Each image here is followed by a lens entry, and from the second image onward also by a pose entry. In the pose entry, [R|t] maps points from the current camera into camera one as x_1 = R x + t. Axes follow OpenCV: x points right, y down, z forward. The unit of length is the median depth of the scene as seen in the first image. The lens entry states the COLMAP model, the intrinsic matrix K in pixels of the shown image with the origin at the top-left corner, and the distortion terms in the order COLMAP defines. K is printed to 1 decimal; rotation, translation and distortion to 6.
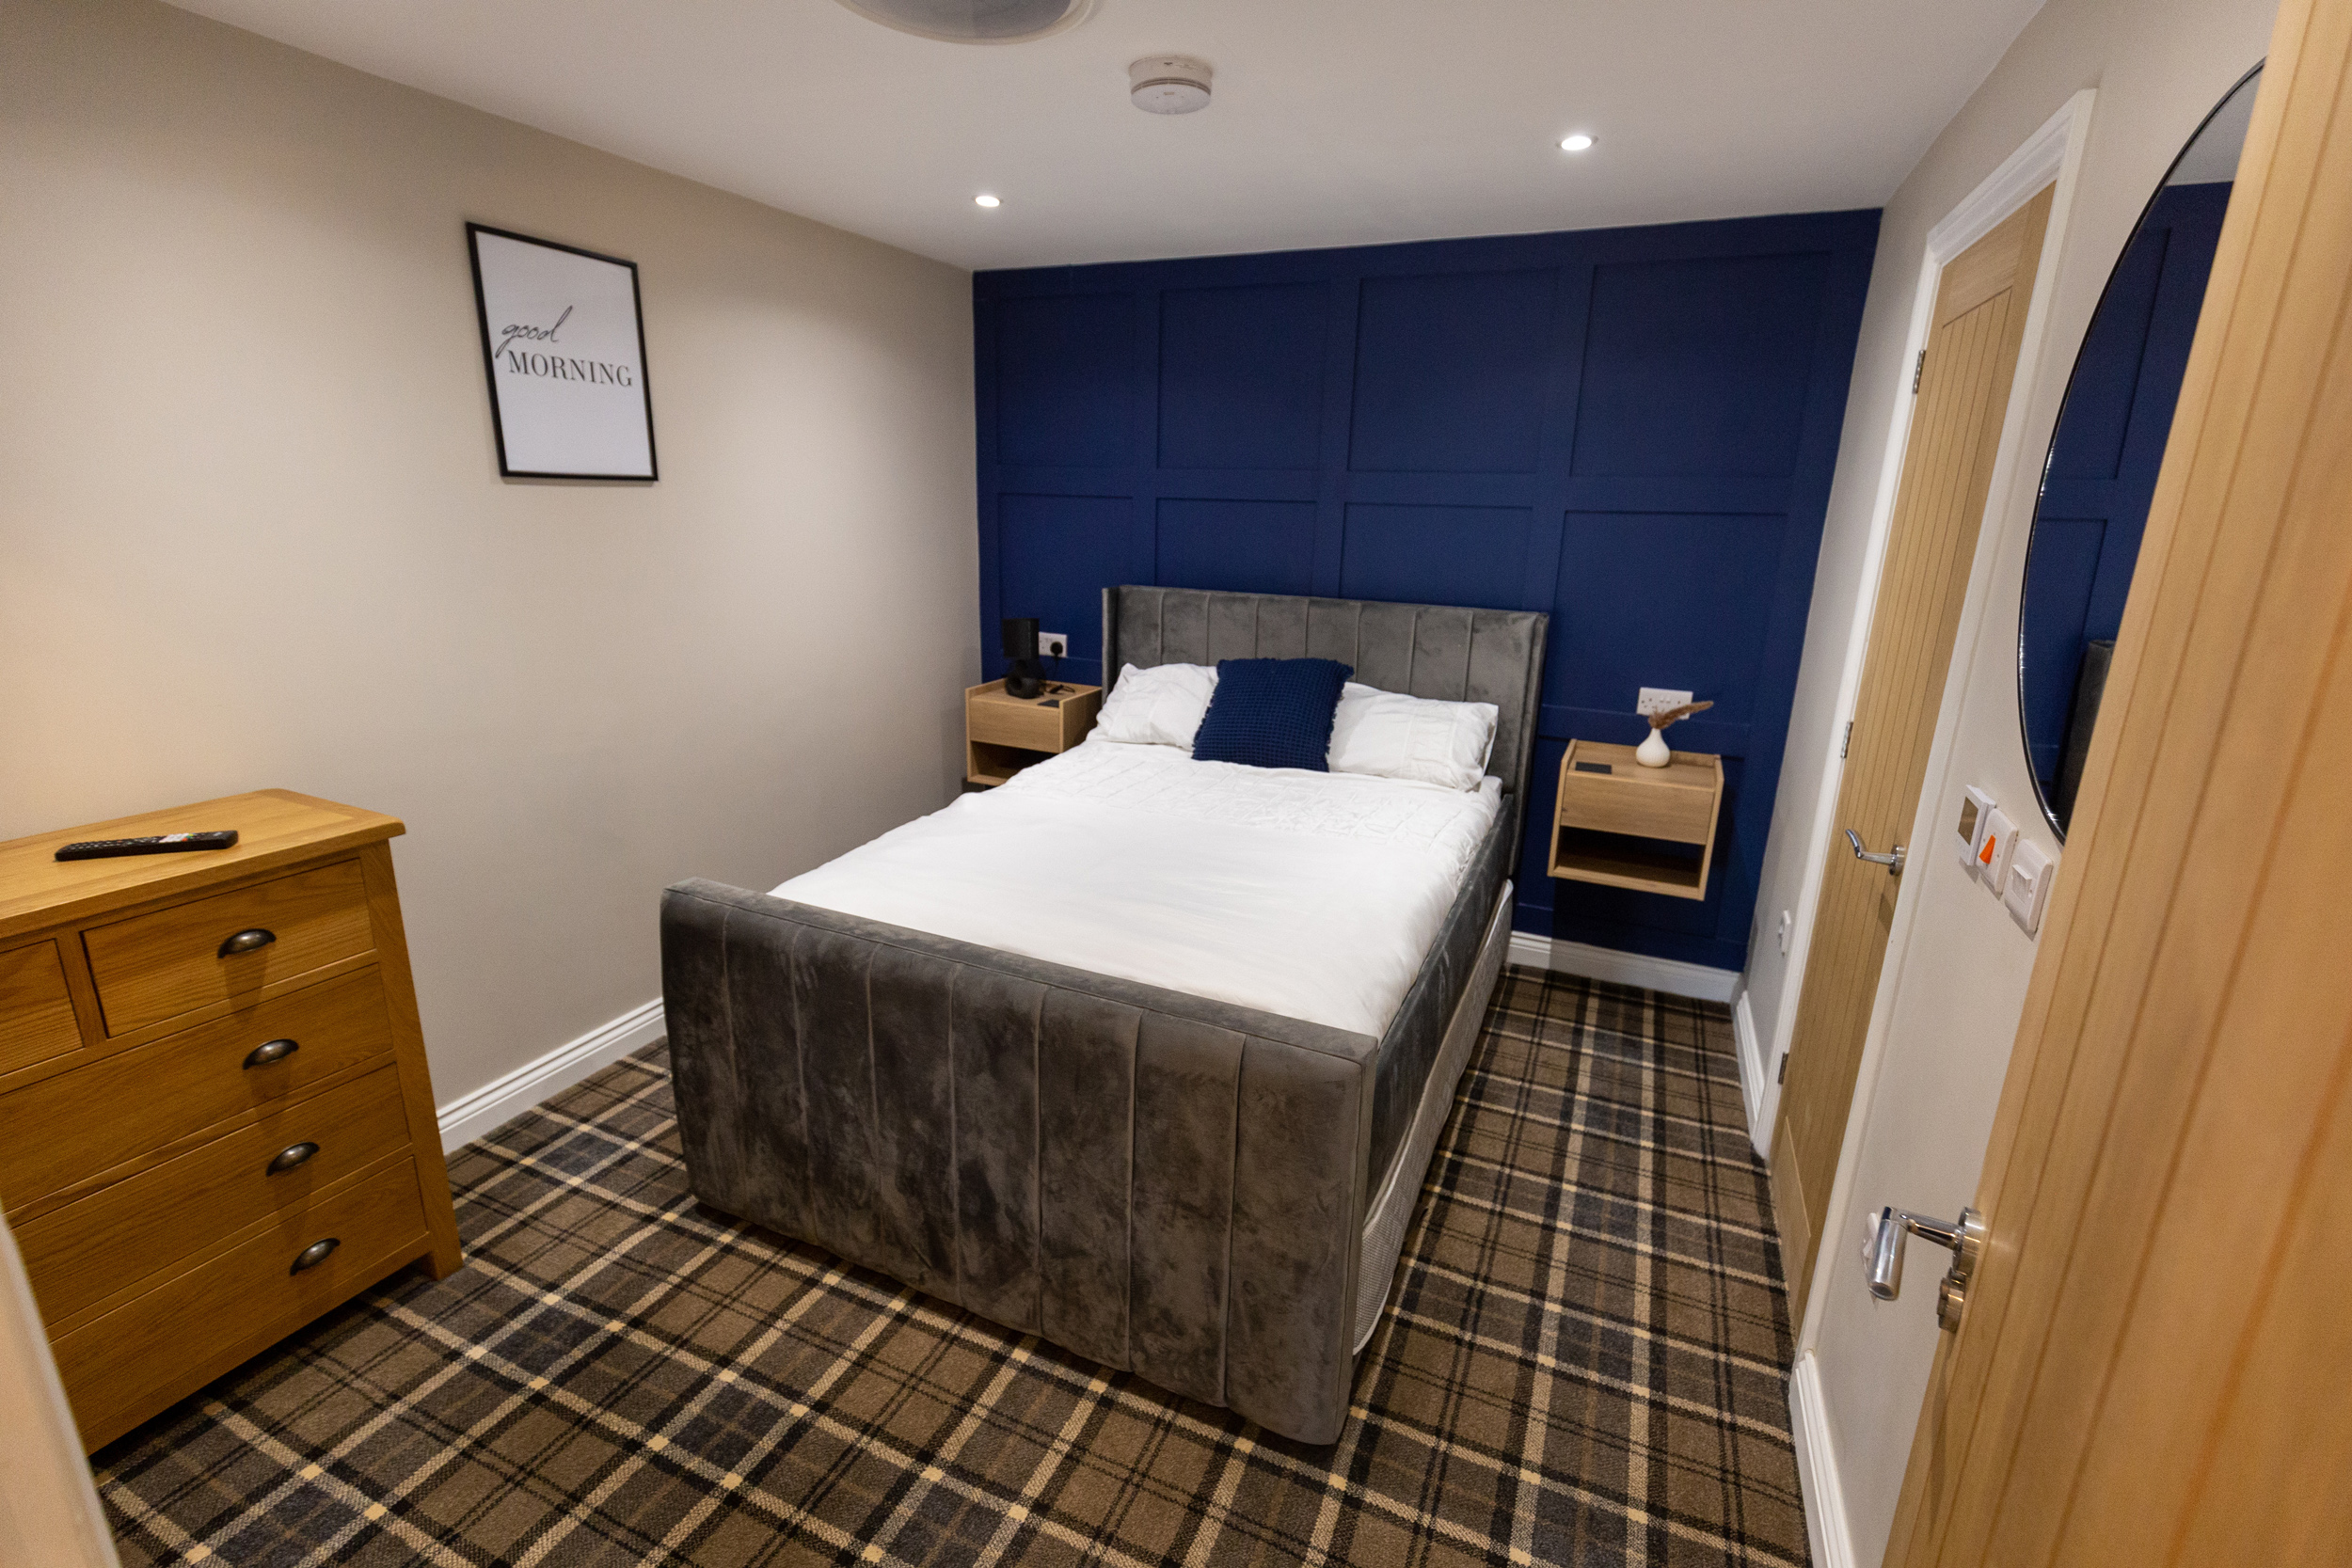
lens RADIAL K [[1063.1, 0, 1166.0], [0, 1063.1, 779.4], [0, 0, 1]] dist [0.000334, -0.000398]
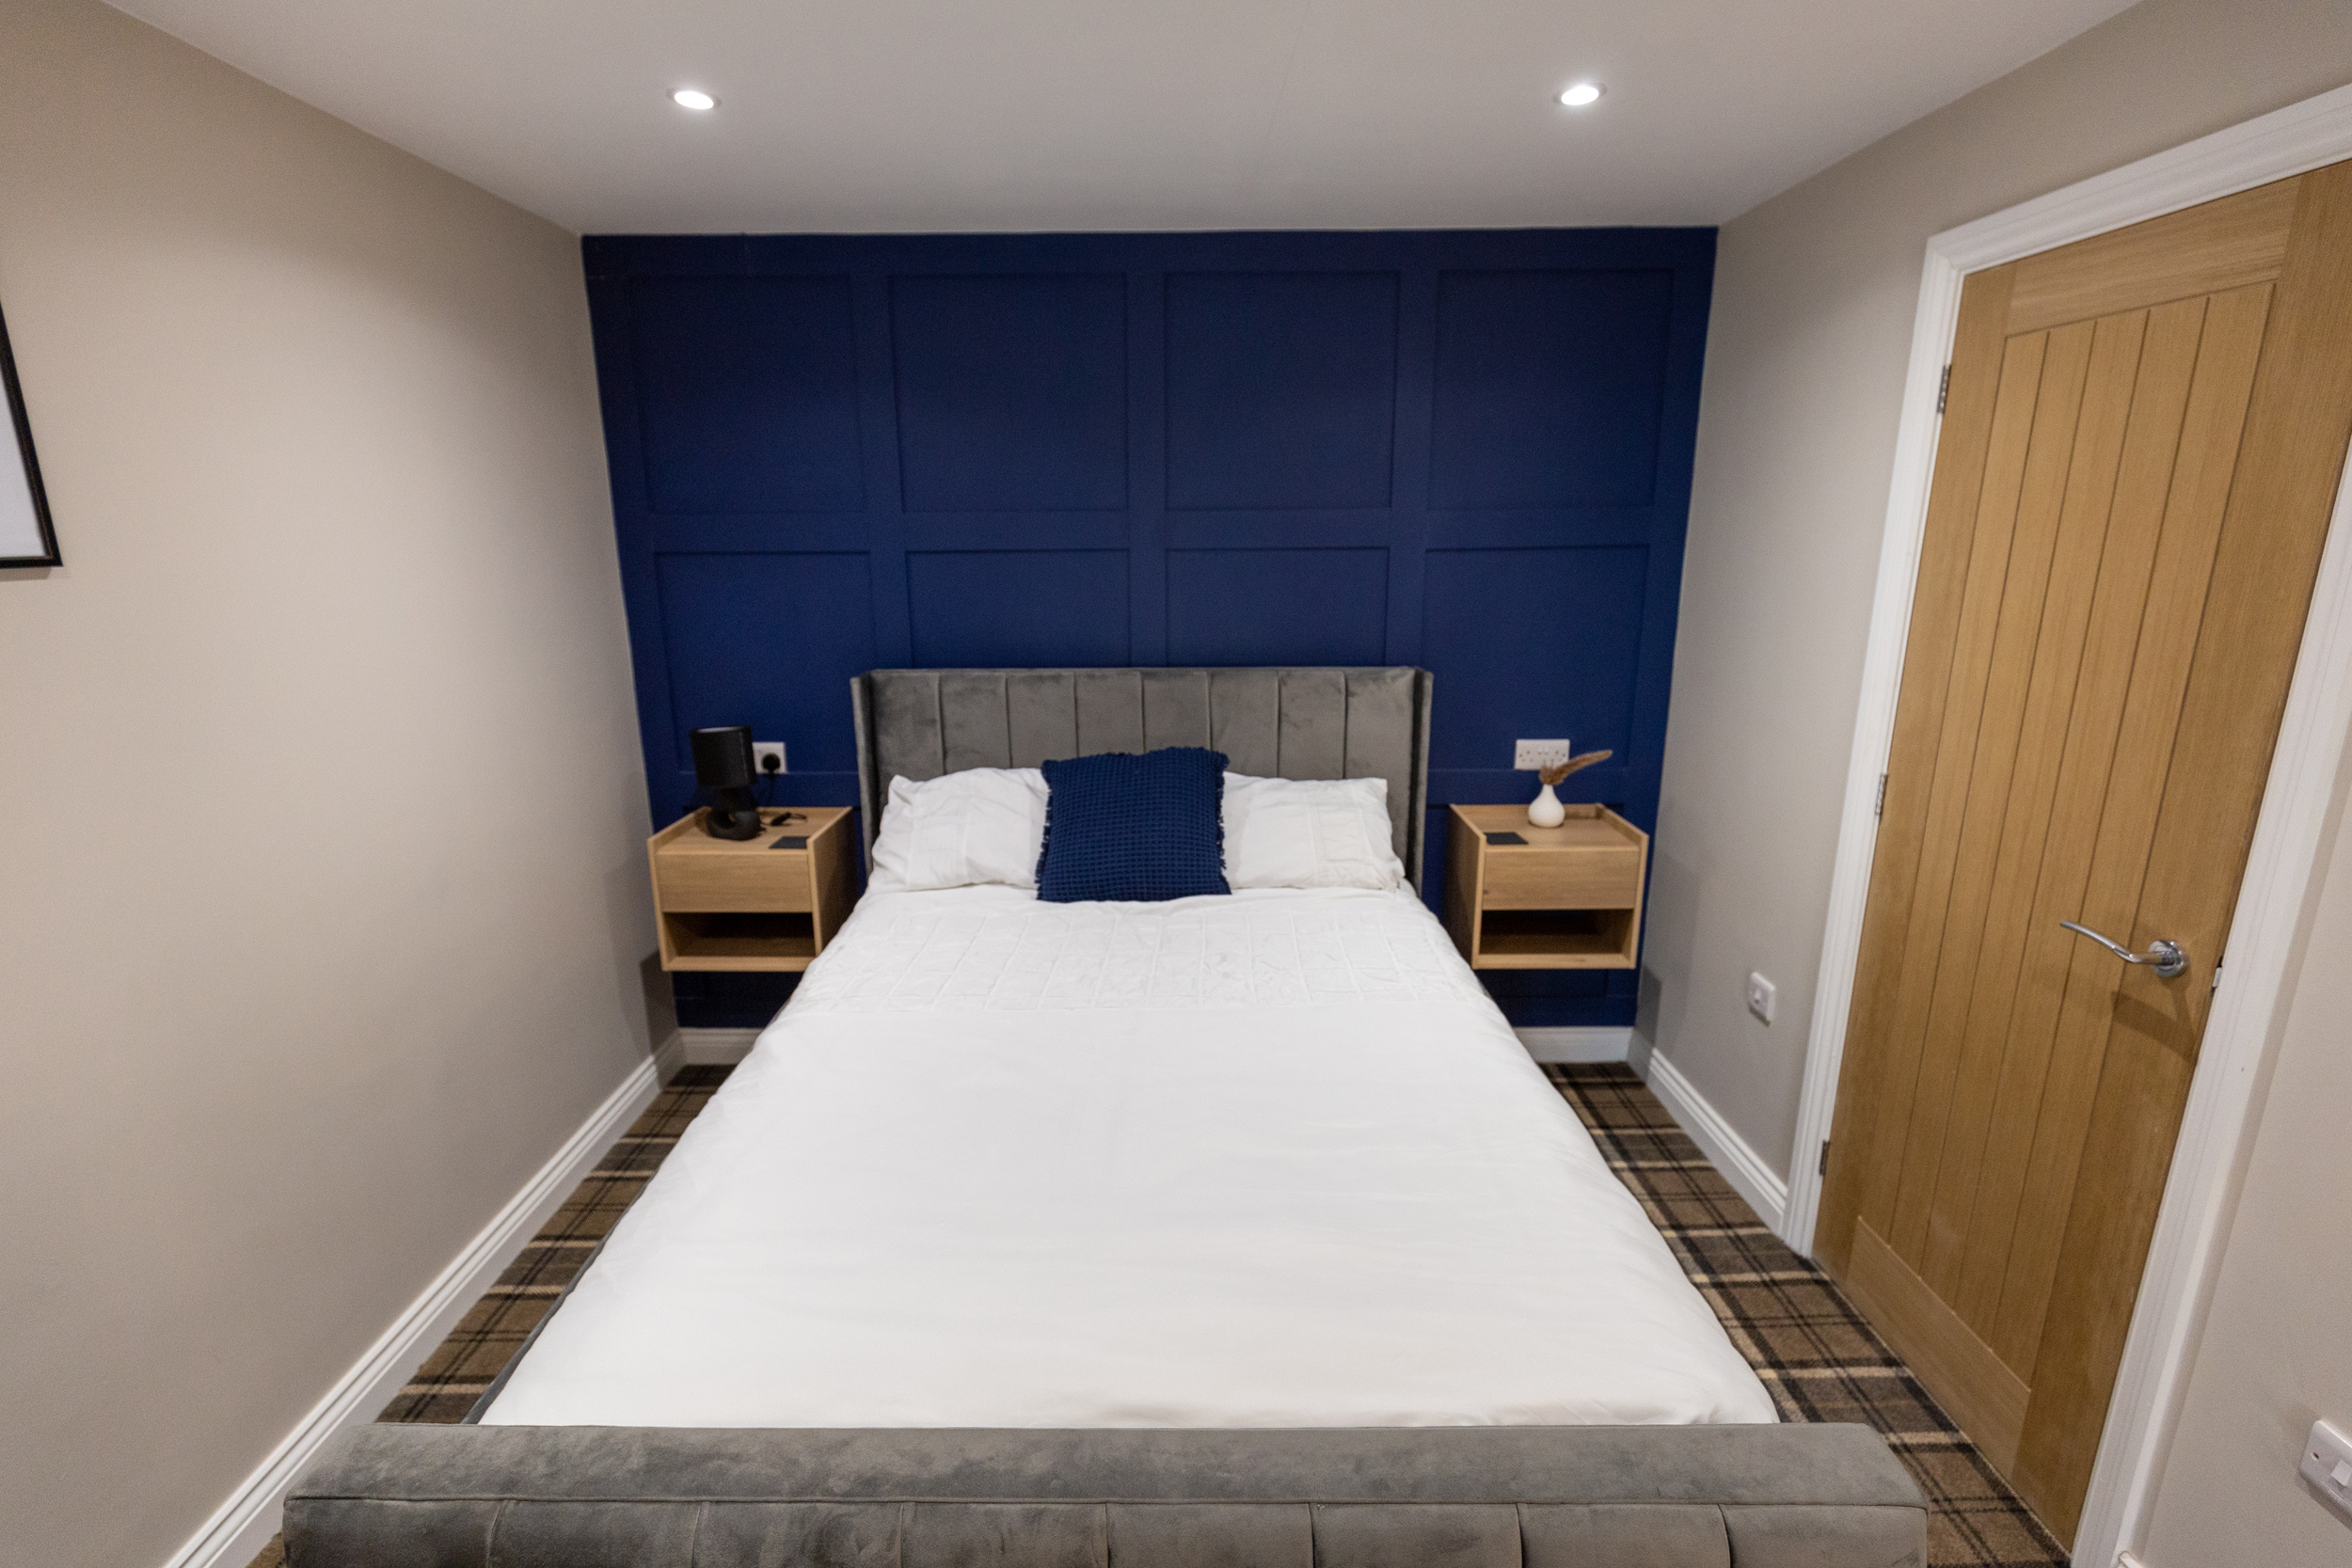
lens RADIAL K [[1063.1, 0, 1166.9], [0, 1063.1, 776.0], [0, 0, 1]] dist [0.000334, -0.000398]
pose [[0.906940, -0.125387, 0.402166, -0.183461], [0.138271, 0.990390, -0.003037, -0.091286], [-0.397920, 0.058362, 0.915562, 0.285287]]
